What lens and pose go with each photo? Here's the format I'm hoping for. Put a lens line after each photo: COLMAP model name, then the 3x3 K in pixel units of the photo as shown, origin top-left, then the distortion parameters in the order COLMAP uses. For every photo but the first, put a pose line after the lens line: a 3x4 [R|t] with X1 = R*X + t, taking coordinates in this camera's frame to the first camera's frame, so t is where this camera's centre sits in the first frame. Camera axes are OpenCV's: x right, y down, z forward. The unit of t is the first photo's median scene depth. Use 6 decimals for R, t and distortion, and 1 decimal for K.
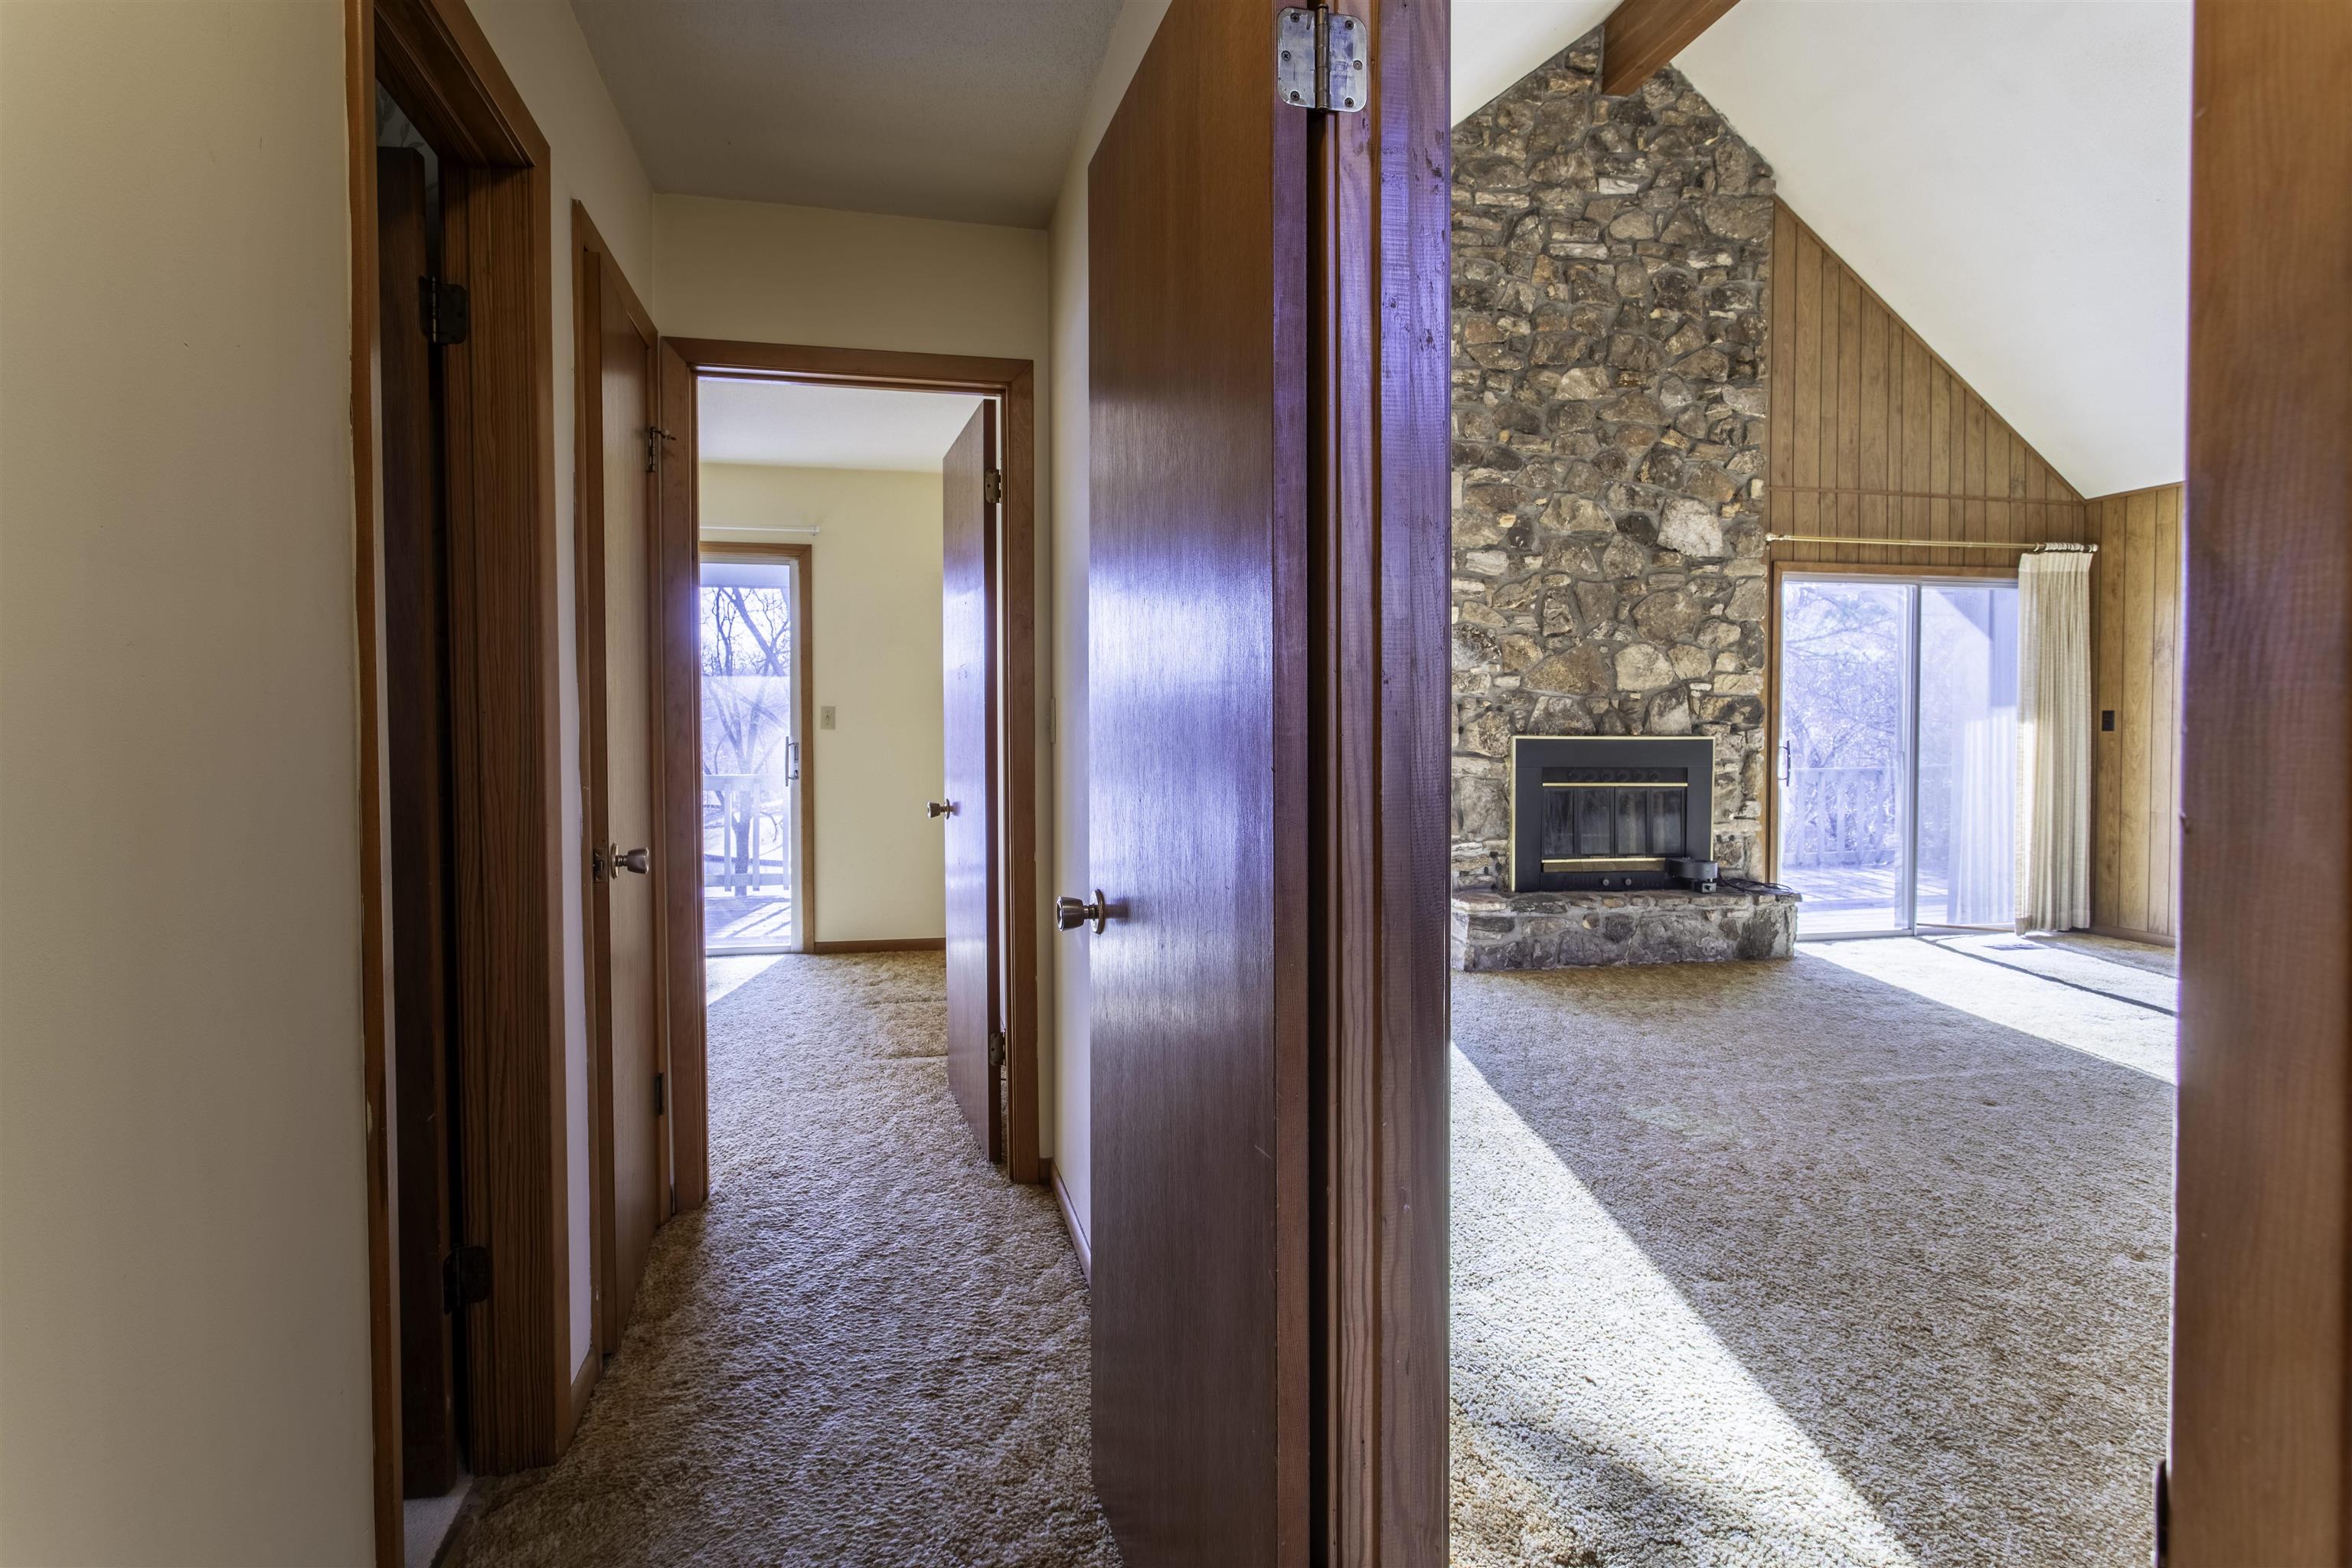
lens RADIAL K [[1242.3, 0, 1106.3], [0, 1242.3, 751.2], [0, 0, 1]] dist [-0.022161, 0.006790]
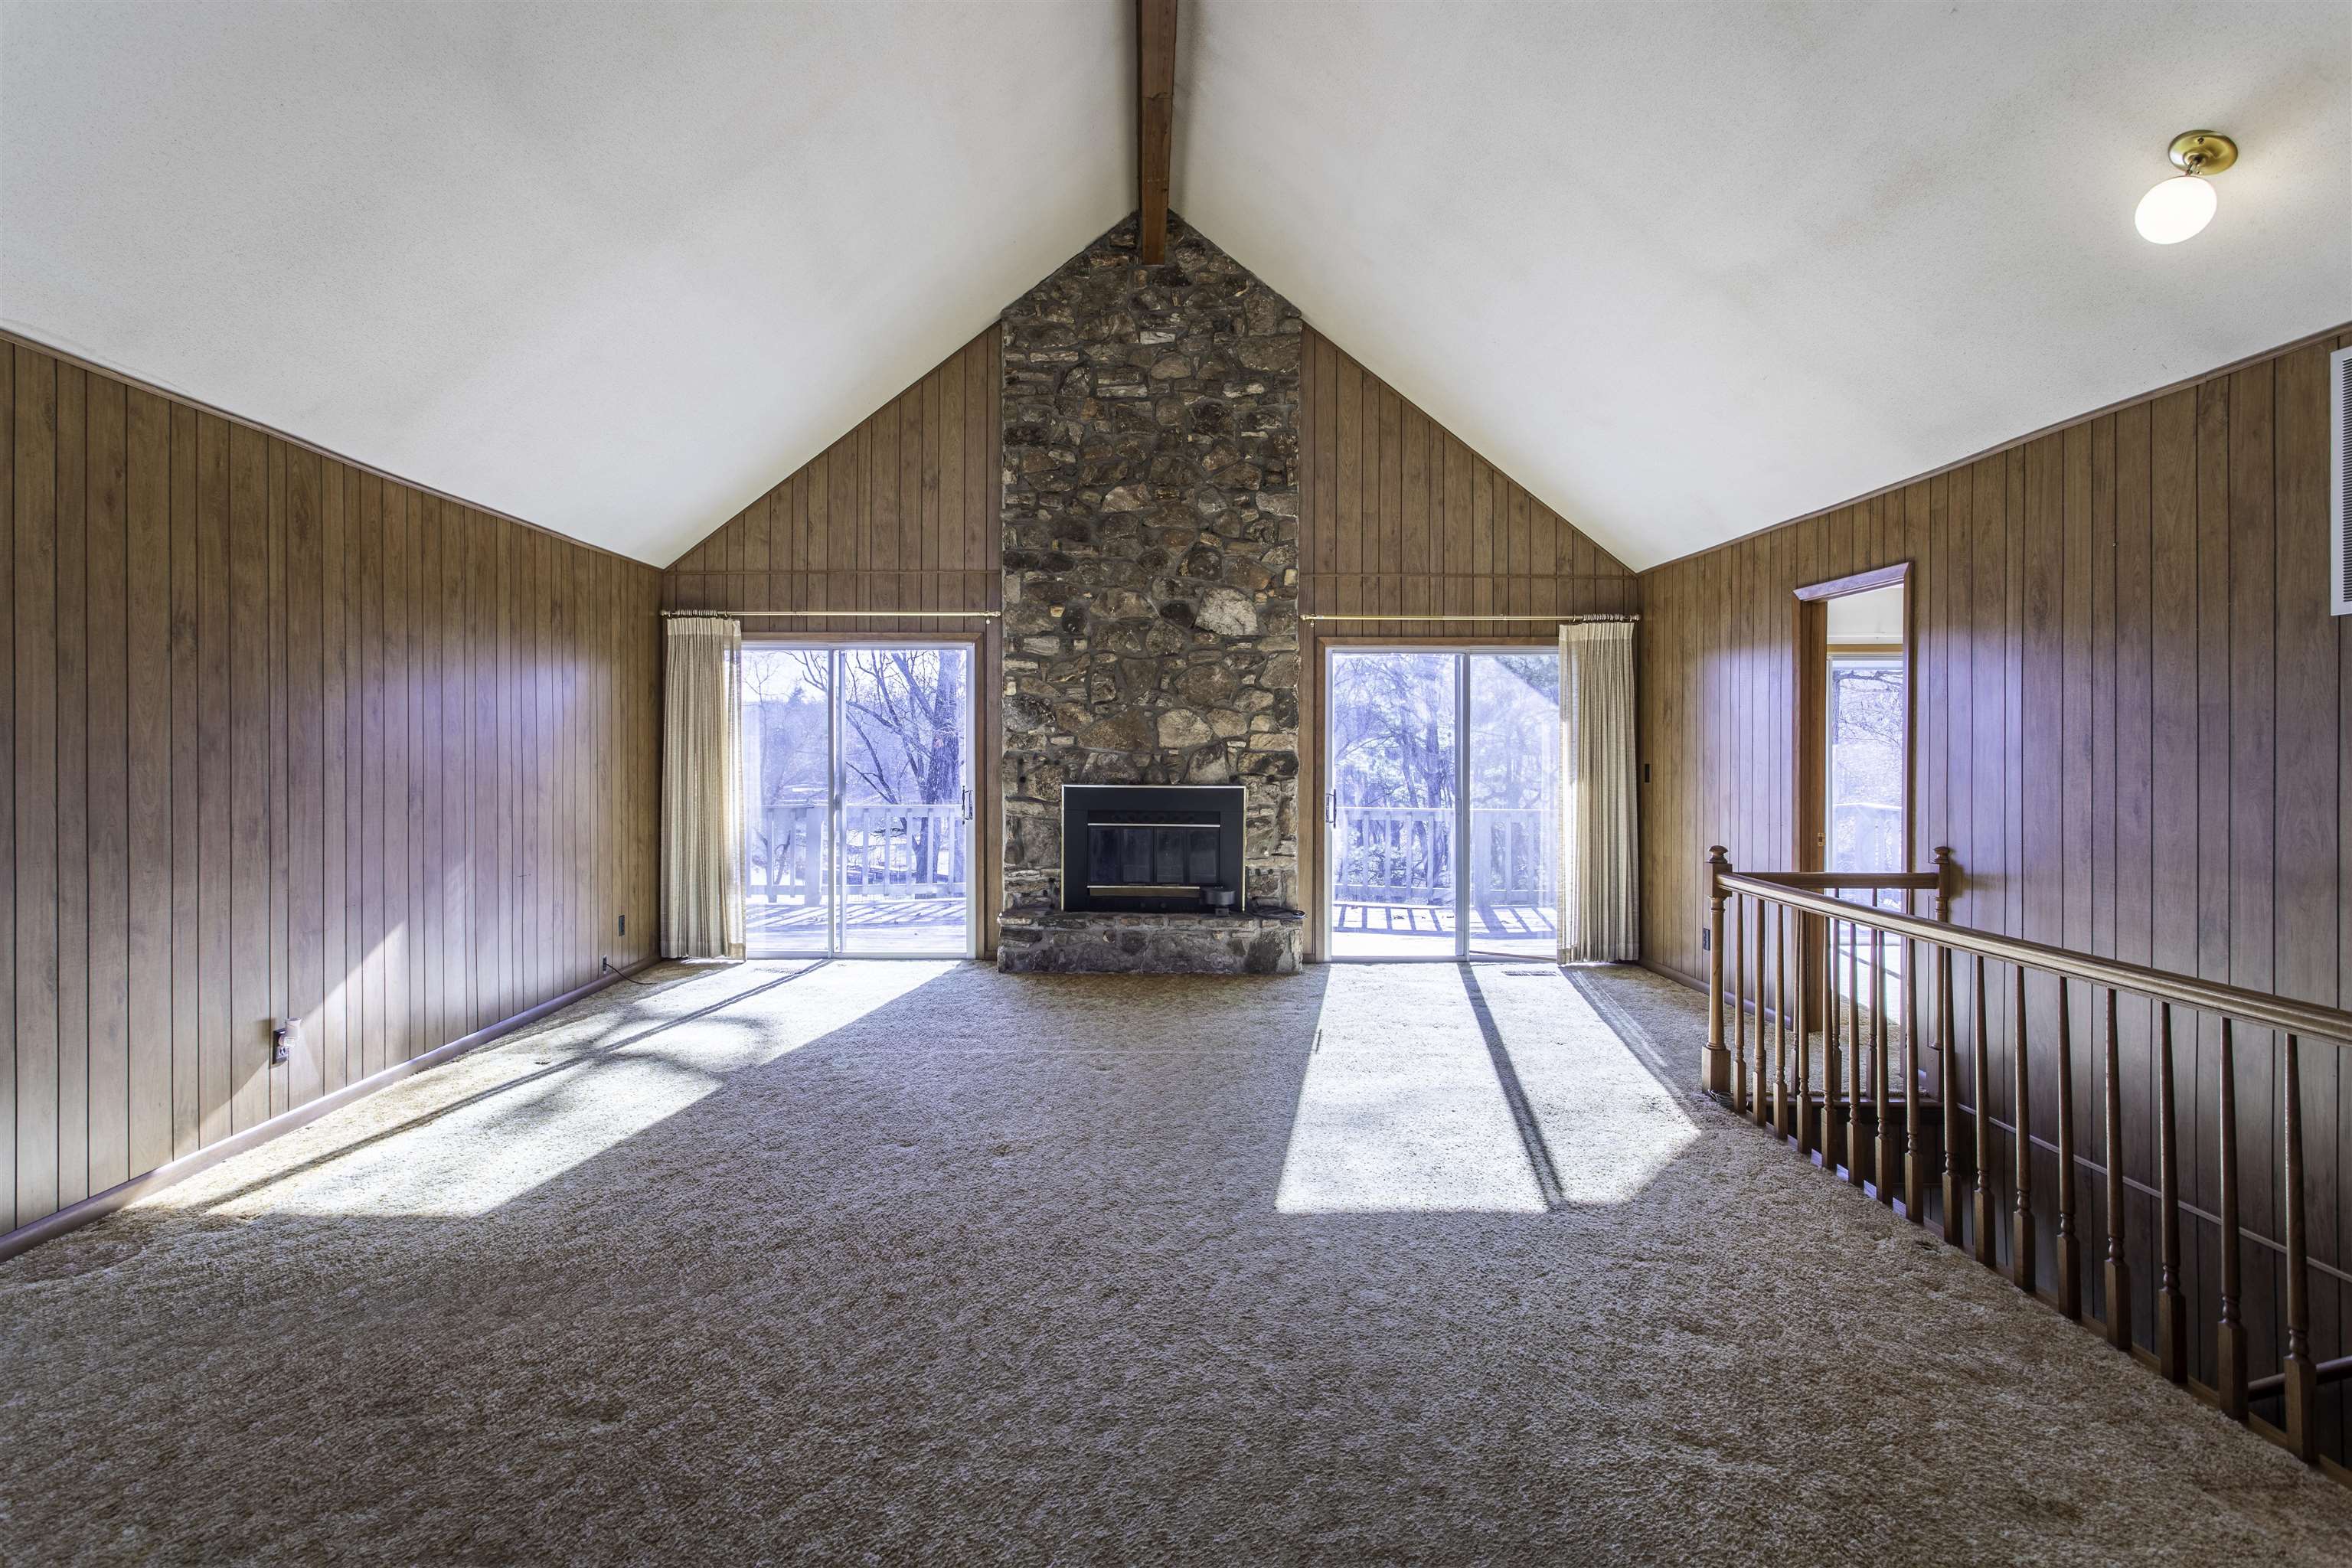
lens RADIAL K [[1242.3, 0, 1133.4], [0, 1242.3, 745.5], [0, 0, 1]] dist [-0.022161, 0.006790]
pose [[0.980602, 0.000342, -0.196012, 0.622472], [-0.006063, 0.999573, -0.028587, -0.015884], [0.195918, 0.029221, 0.980185, -0.199013]]
